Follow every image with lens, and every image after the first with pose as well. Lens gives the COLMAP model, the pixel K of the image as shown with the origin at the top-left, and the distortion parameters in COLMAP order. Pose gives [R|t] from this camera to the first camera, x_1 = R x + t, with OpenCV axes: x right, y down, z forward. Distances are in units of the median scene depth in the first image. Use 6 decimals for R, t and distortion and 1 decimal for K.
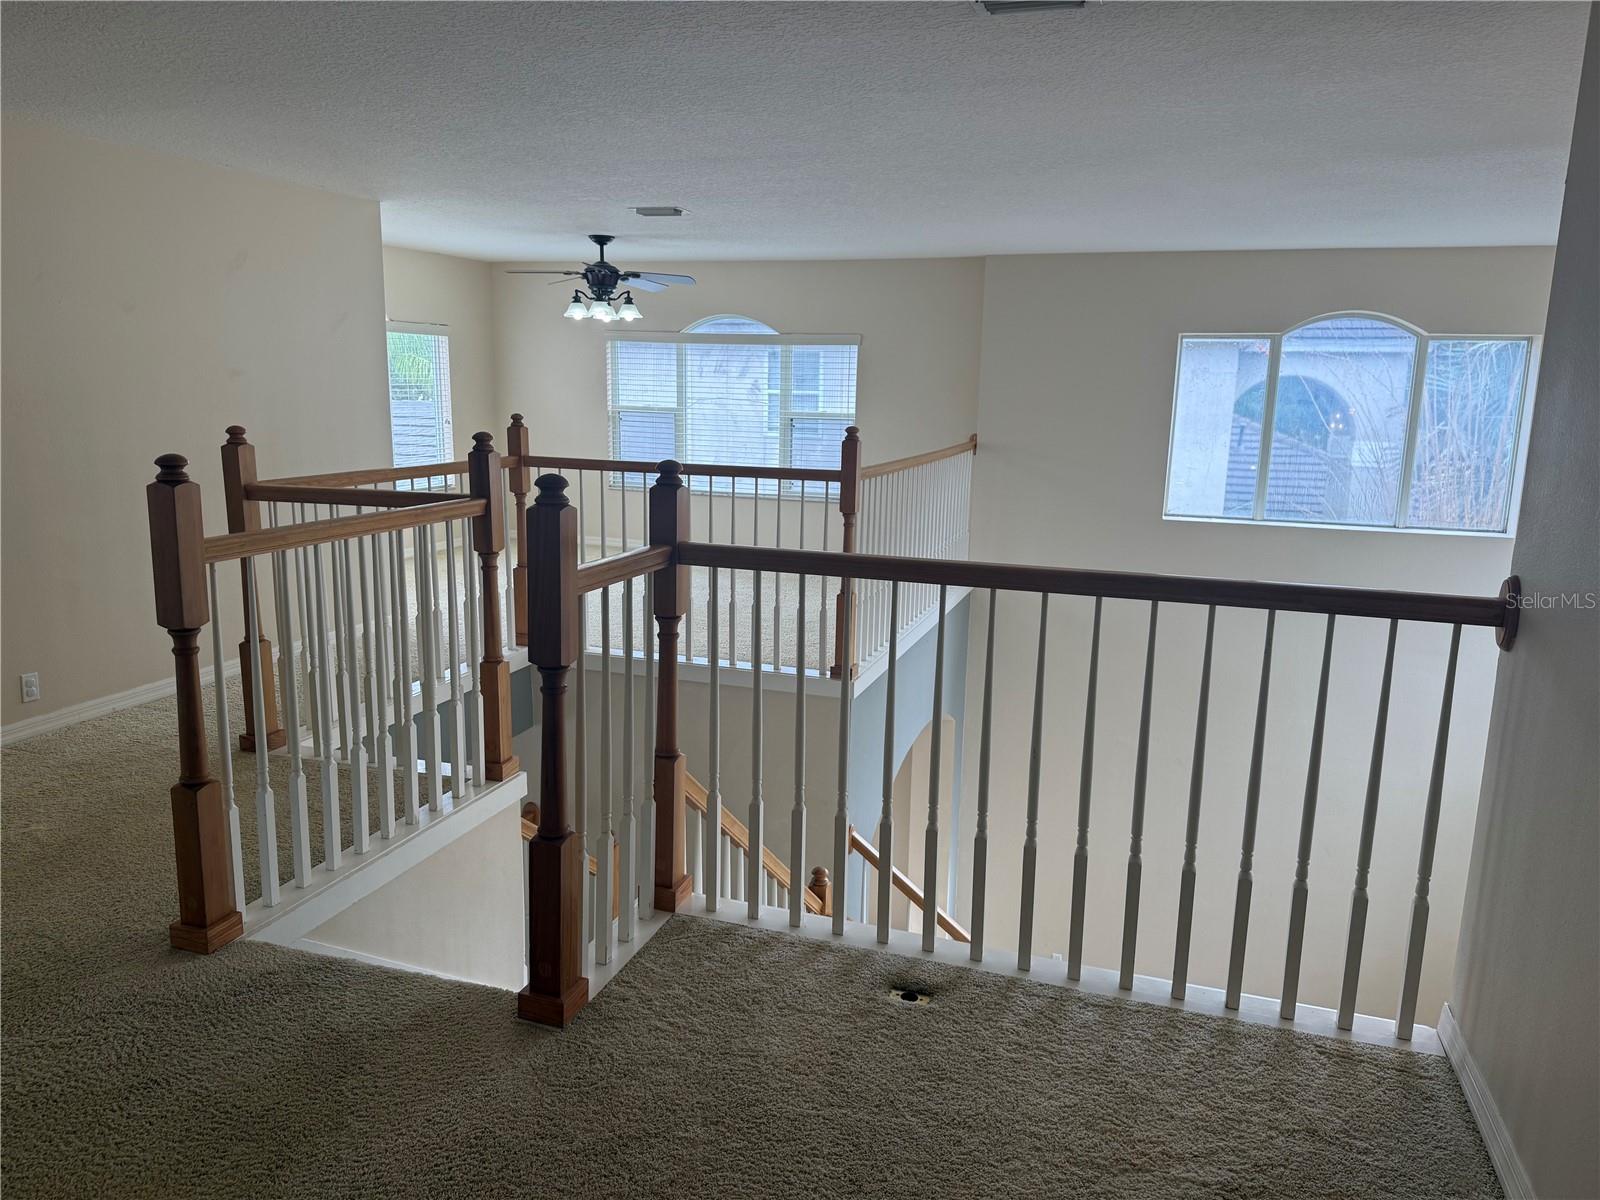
lens RADIAL K [[1127.8, 0, 806.4], [0, 1127.8, 594.5], [0, 0, 1]] dist [0.032839, -0.029981]
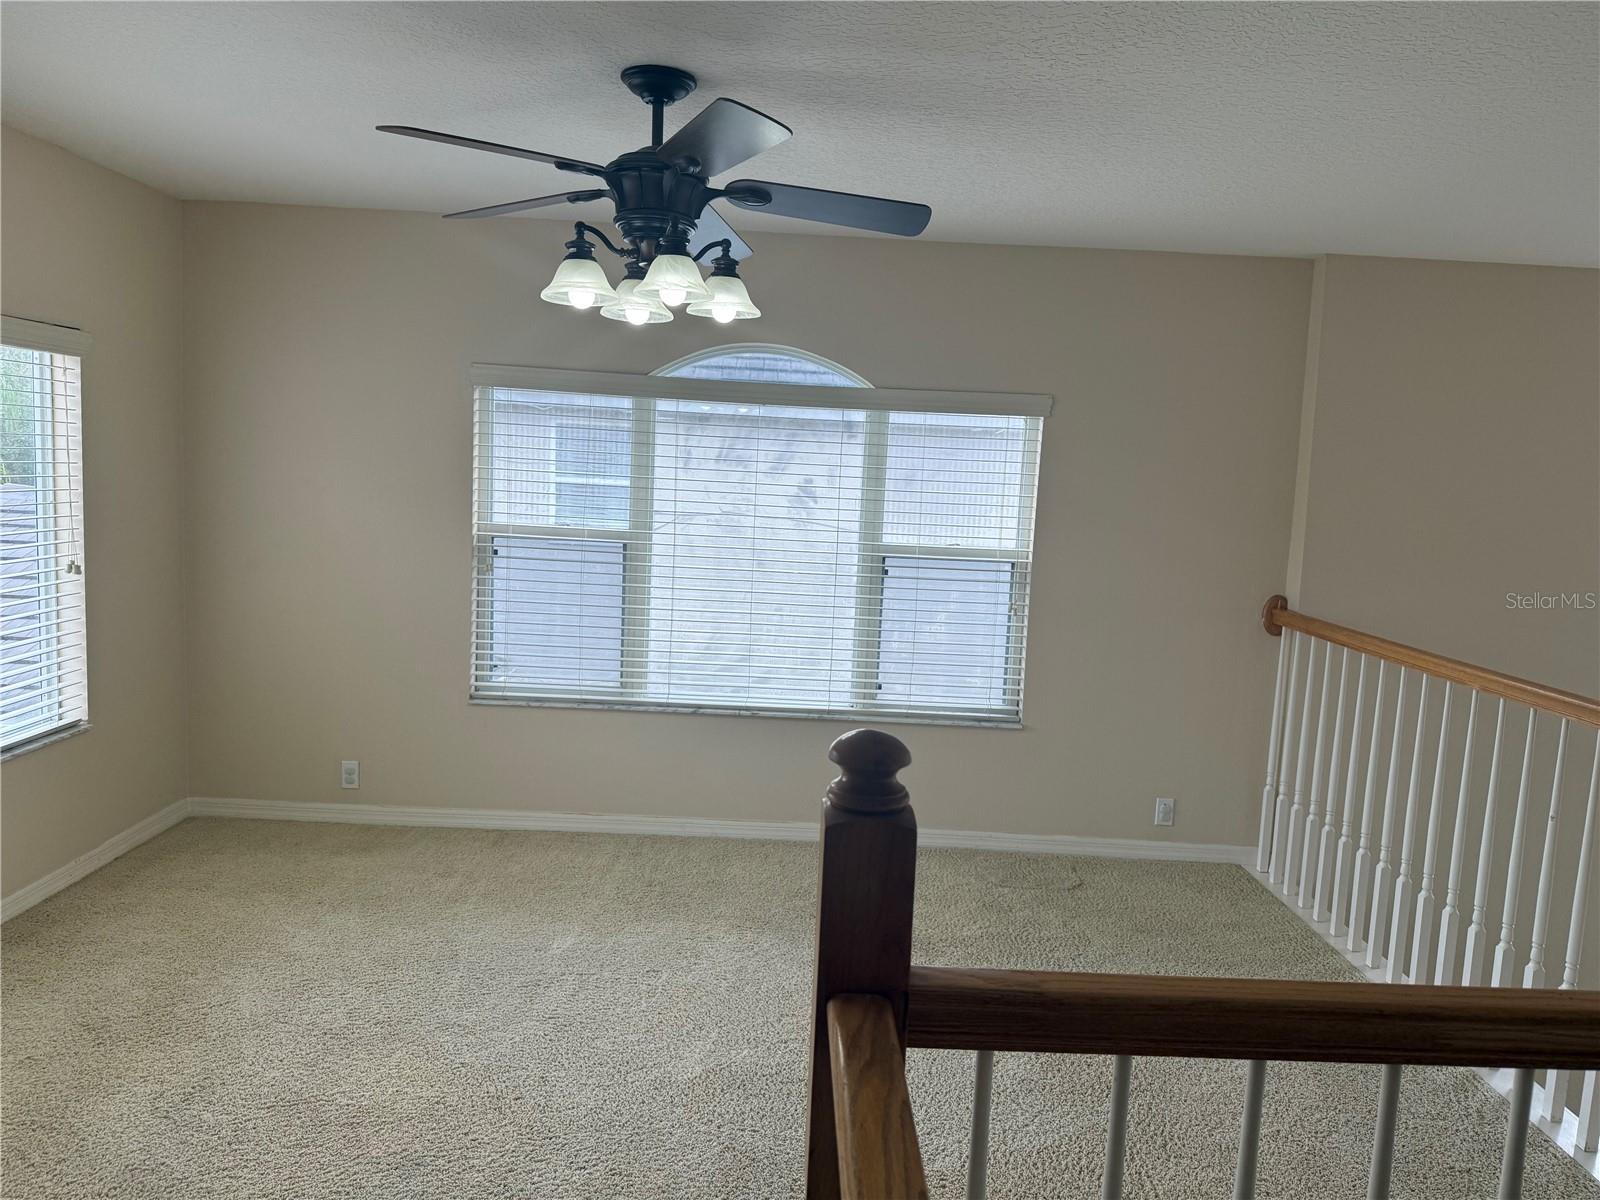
lens RADIAL K [[1127.8, 0, 791.7], [0, 1127.8, 600.0], [0, 0, 1]] dist [0.032839, -0.029981]
pose [[0.948797, -0.013280, 0.315607, -0.209124], [0.033104, 0.997795, -0.057532, -0.111382], [-0.314147, 0.065034, 0.947144, 0.551805]]
